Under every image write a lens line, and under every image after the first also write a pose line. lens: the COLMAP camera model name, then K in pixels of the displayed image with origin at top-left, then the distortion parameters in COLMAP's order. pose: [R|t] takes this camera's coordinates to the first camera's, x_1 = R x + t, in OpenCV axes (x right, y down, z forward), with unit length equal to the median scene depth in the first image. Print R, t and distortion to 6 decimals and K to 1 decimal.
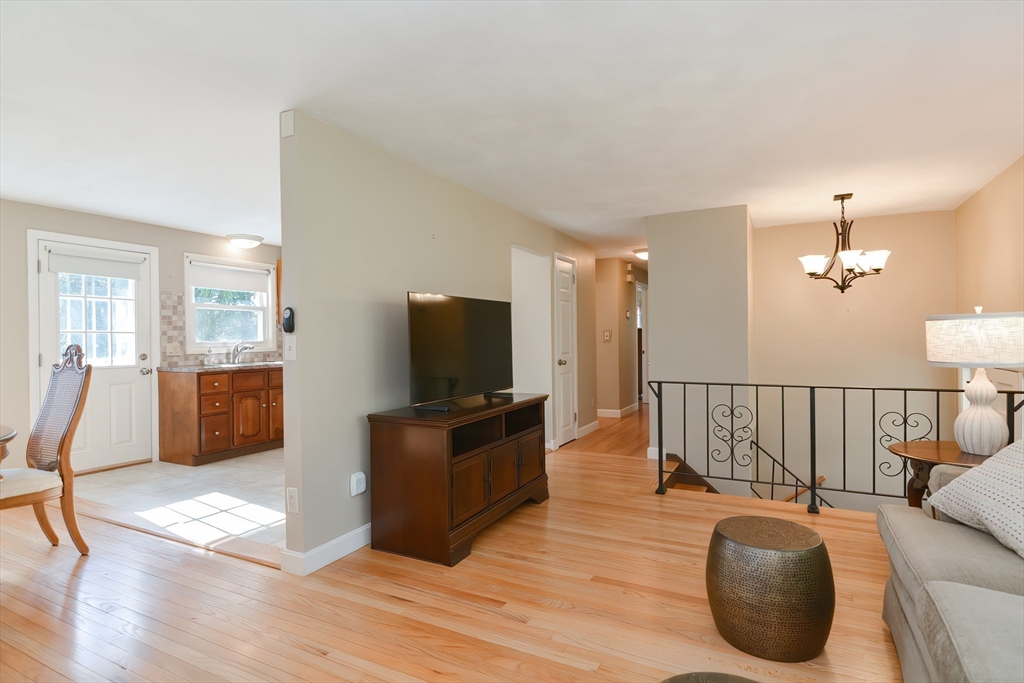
lens RADIAL K [[511.1, 0, 512.0], [0, 511.1, 341.5], [0, 0, 1]] dist [0.001943, 0.000079]
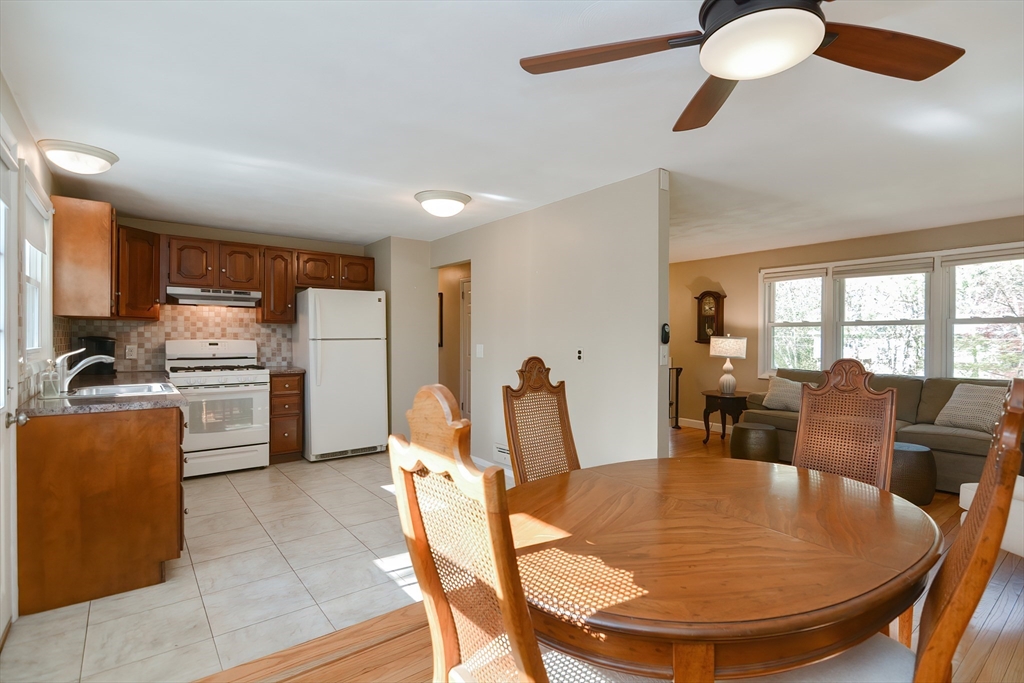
lens RADIAL K [[493.8, 0, 512.0], [0, 493.8, 341.5], [0, 0, 1]] dist [0.000786, -0.000224]
pose [[0.452148, 0.006071, 0.891922, -1.013921], [-0.005370, 0.999977, -0.004084, -0.009492], [-0.891927, -0.002943, 0.452170, 0.492943]]
